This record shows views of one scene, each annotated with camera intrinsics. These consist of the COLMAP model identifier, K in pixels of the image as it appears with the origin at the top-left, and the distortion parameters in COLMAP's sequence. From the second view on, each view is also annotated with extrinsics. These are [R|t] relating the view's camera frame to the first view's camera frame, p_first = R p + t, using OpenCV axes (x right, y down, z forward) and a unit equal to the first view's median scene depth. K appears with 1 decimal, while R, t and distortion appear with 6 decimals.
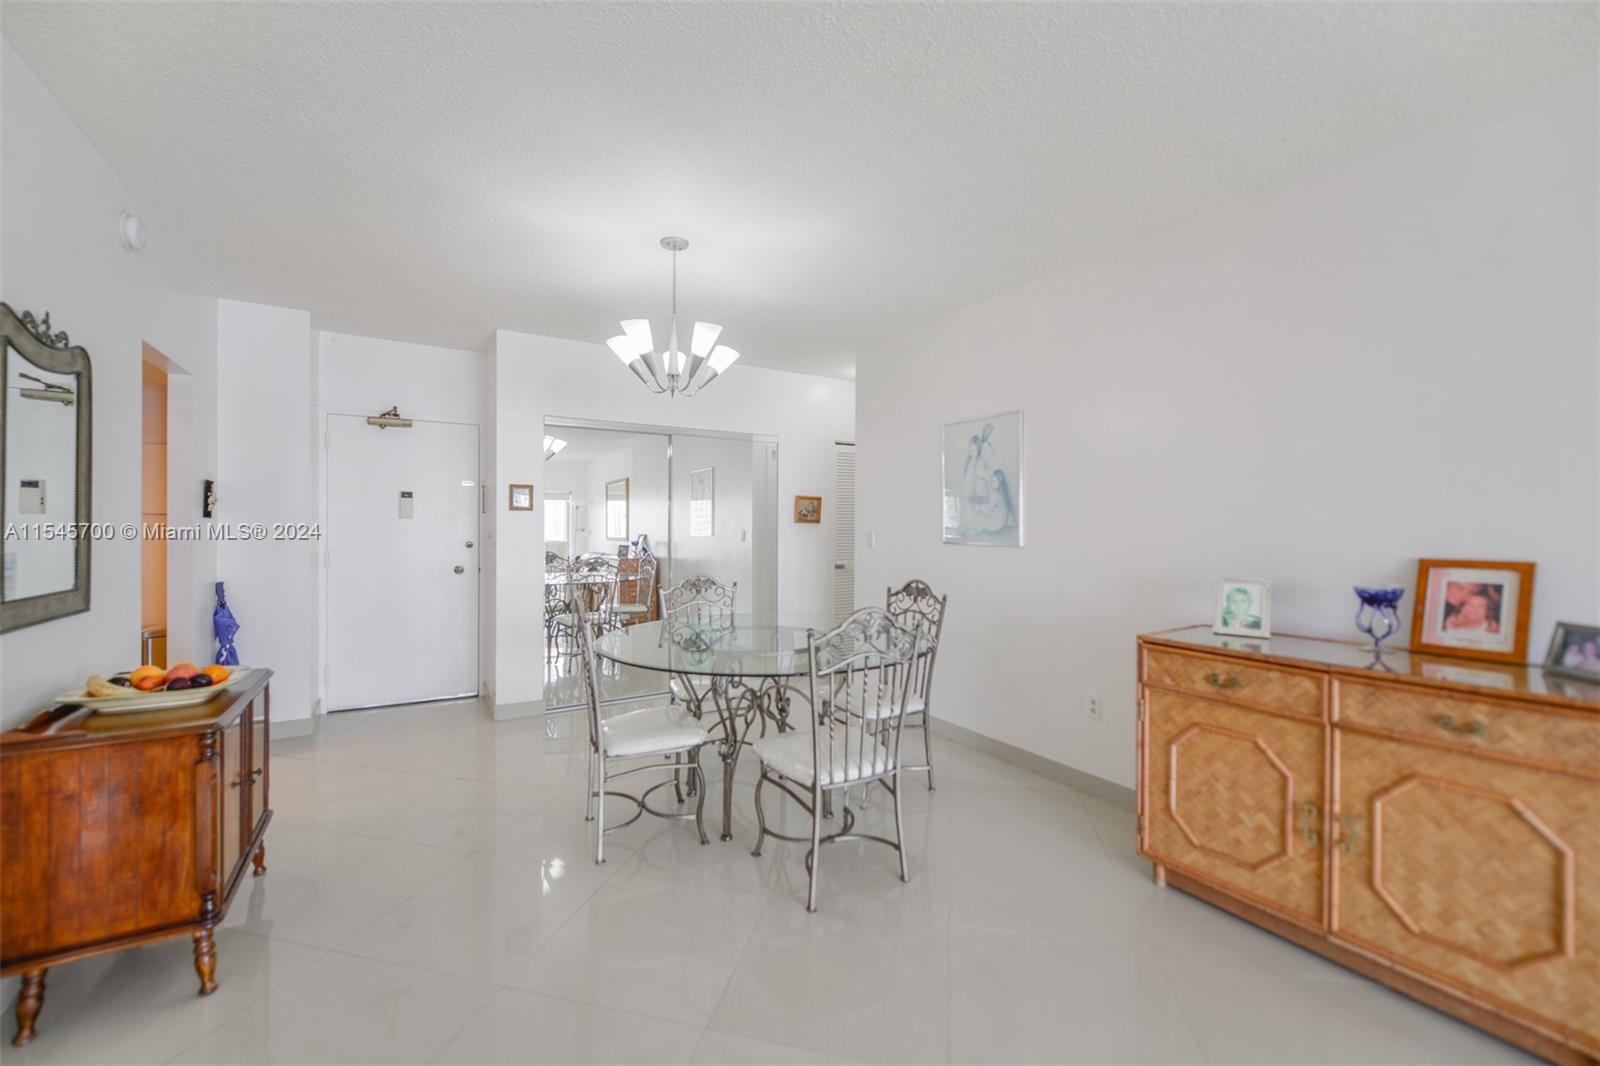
lens RADIAL K [[634.6, 0, 792.5], [0, 634.6, 526.4], [0, 0, 1]] dist [0.008694, -0.003801]
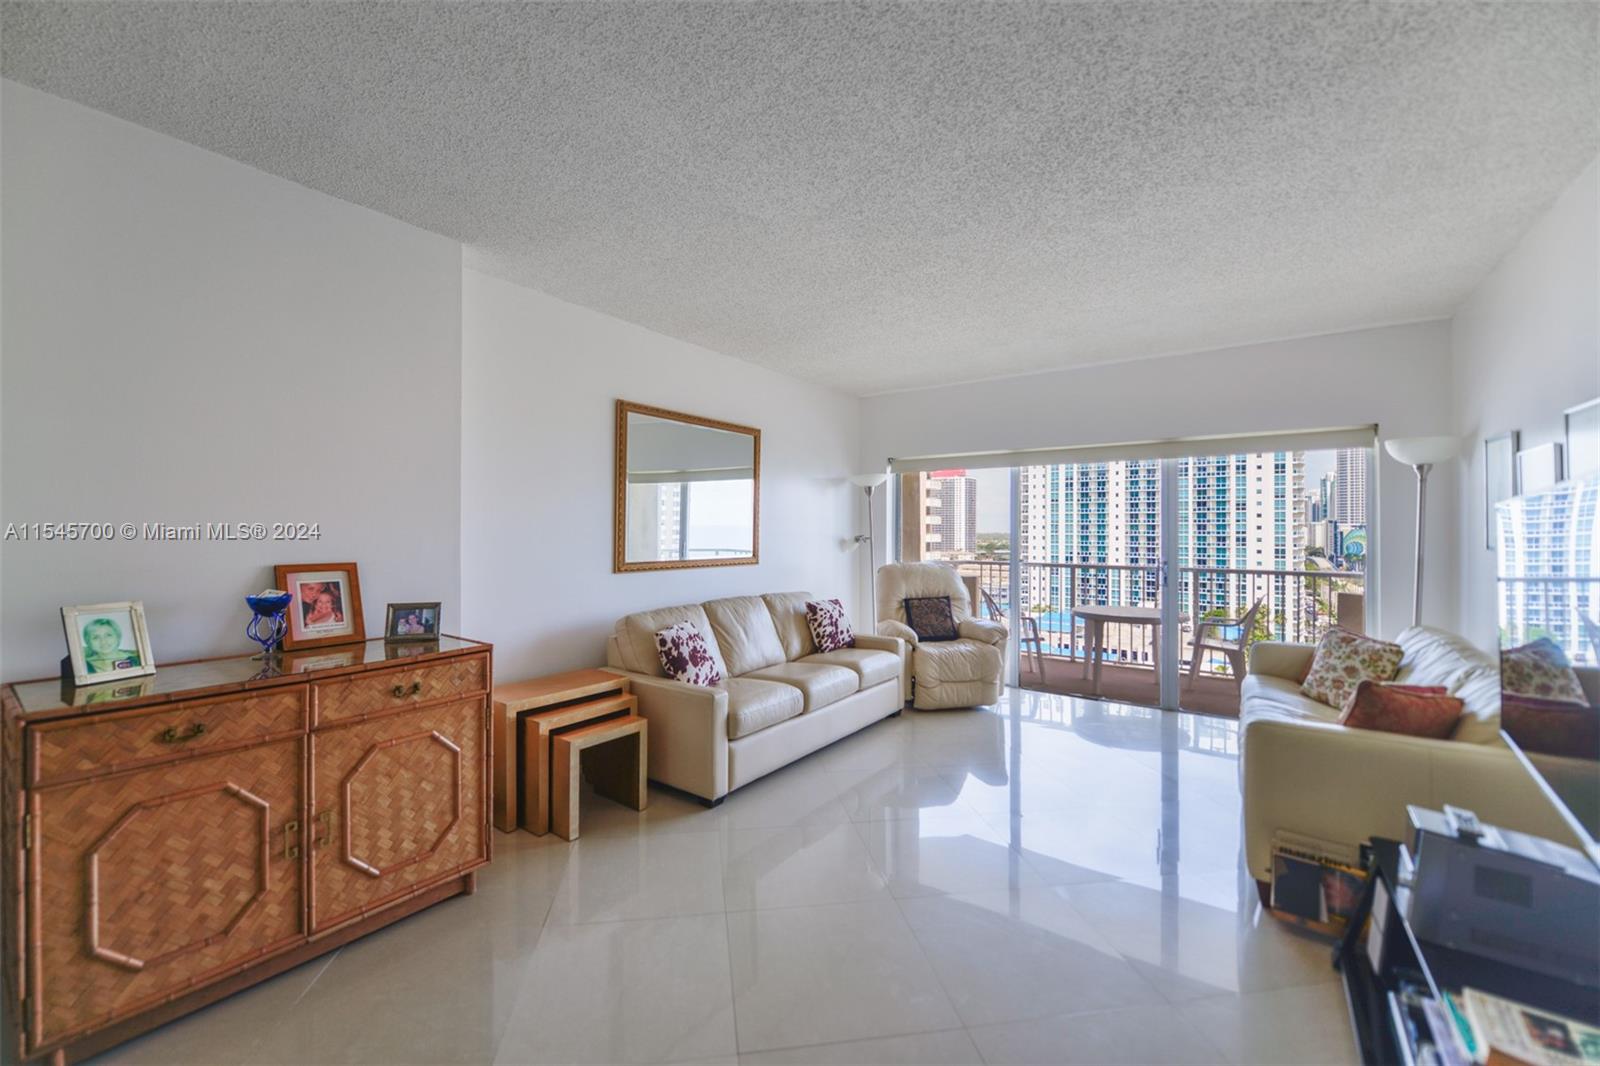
lens RADIAL K [[637.1, 0, 785.3], [0, 637.1, 526.2], [0, 0, 1]] dist [0.000723, -0.009622]
pose [[-0.378135, 0.001099, 0.925750, -0.298318], [-0.003289, 0.999991, -0.002531, -0.014460], [-0.925745, -0.004002, -0.378128, 0.524799]]
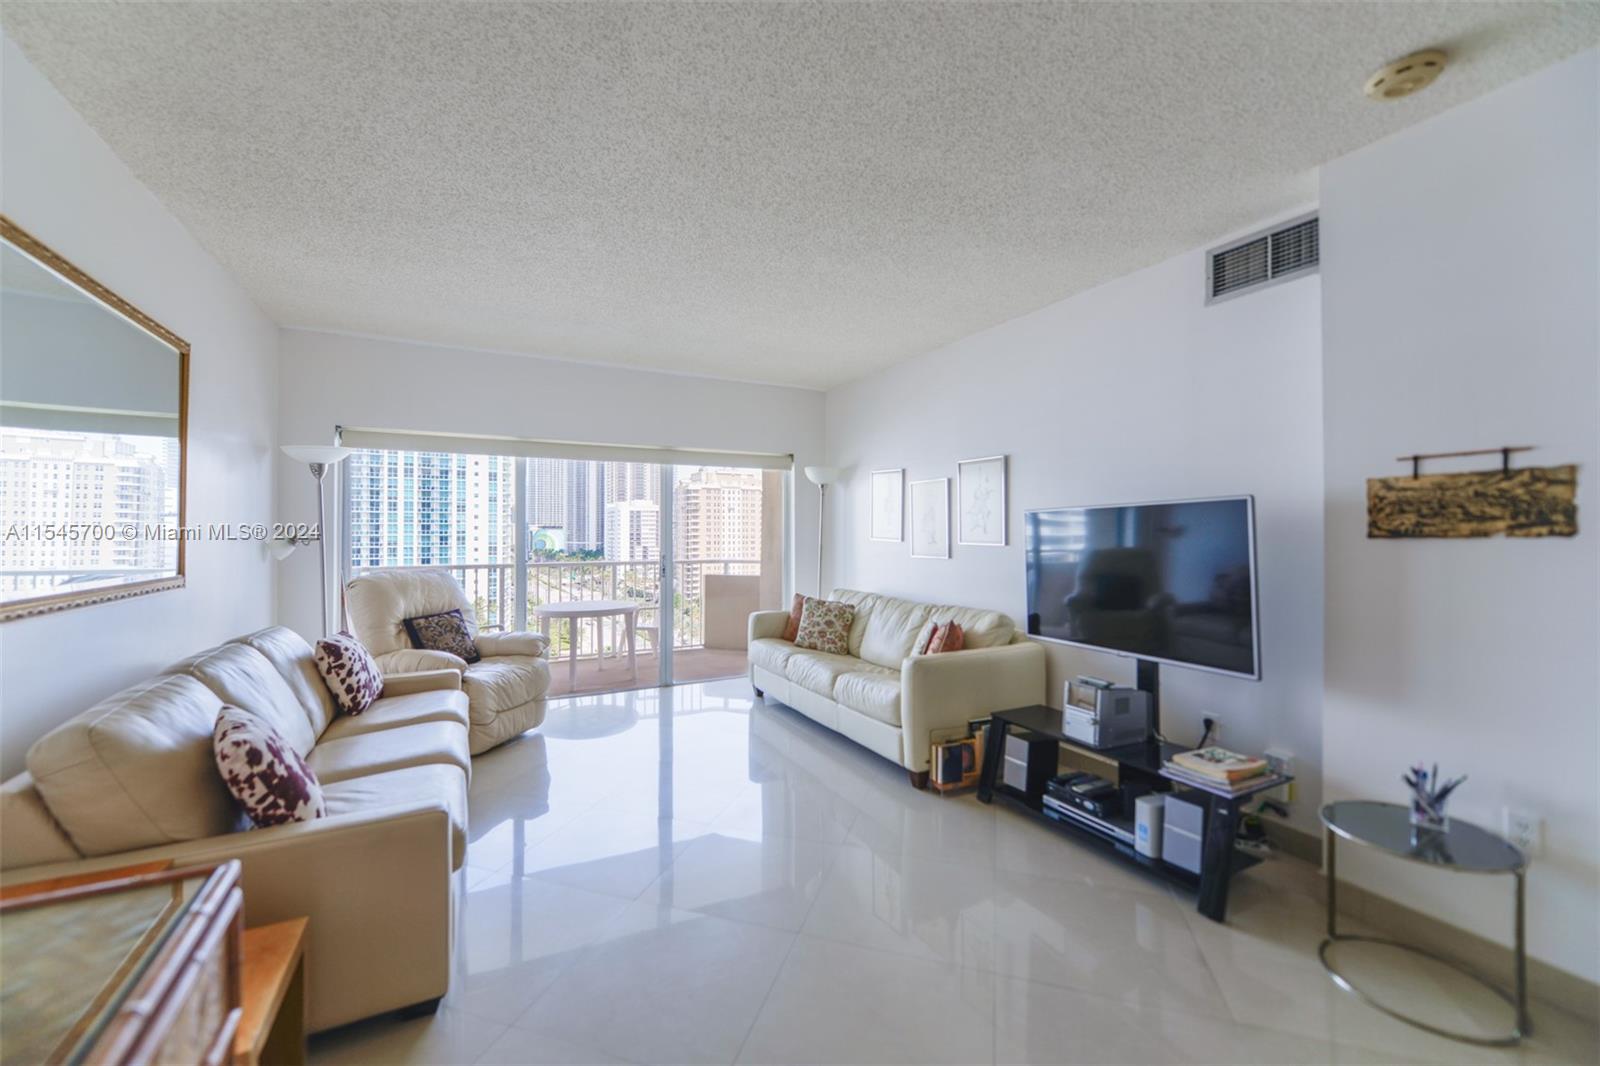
lens RADIAL K [[634.6, 0, 792.5], [0, 634.6, 526.4], [0, 0, 1]] dist [0.008694, -0.003801]
pose [[-0.997449, -0.001930, 0.071356, 0.469777], [-0.002365, 0.999979, -0.006020, -0.002380], [-0.071343, -0.006173, -0.997433, 0.871036]]
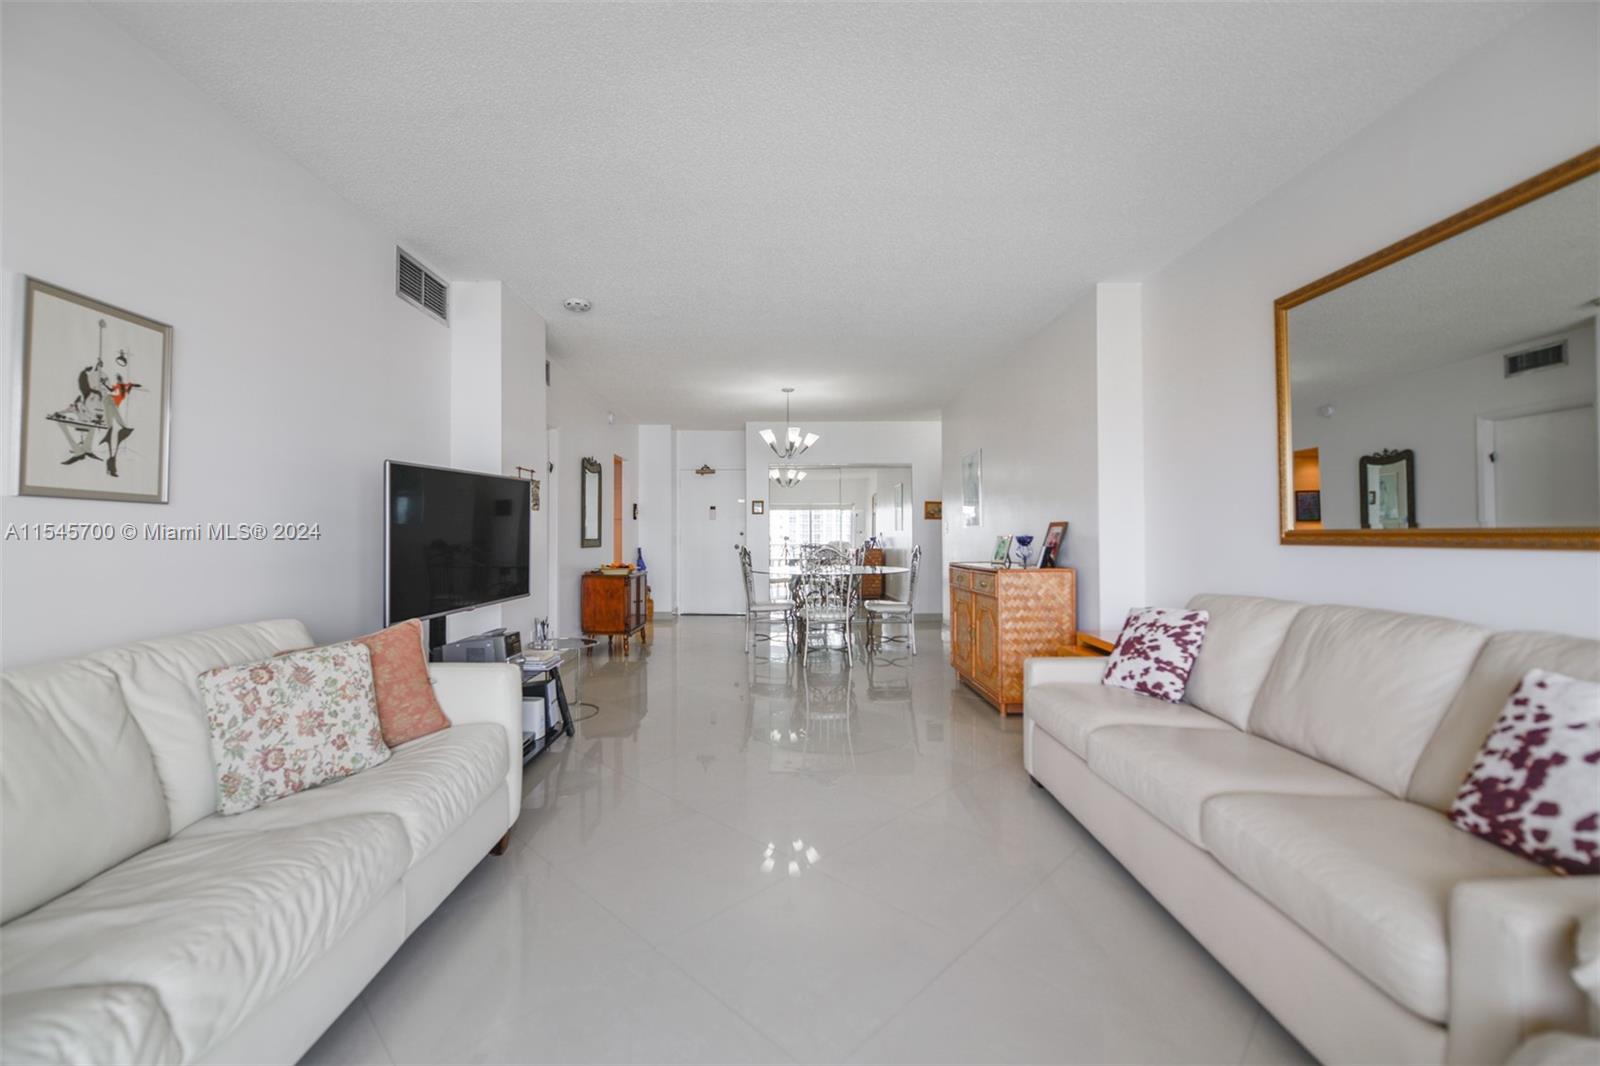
lens RADIAL K [[639.7, 0, 793.2], [0, 639.7, 525.9], [0, 0, 1]] dist [0.000813, -0.004946]
pose [[0.861630, -0.014299, -0.507336, 1.149529], [0.005779, 0.999815, -0.018364, 0.082396], [0.507505, 0.012891, 0.861552, -1.083302]]
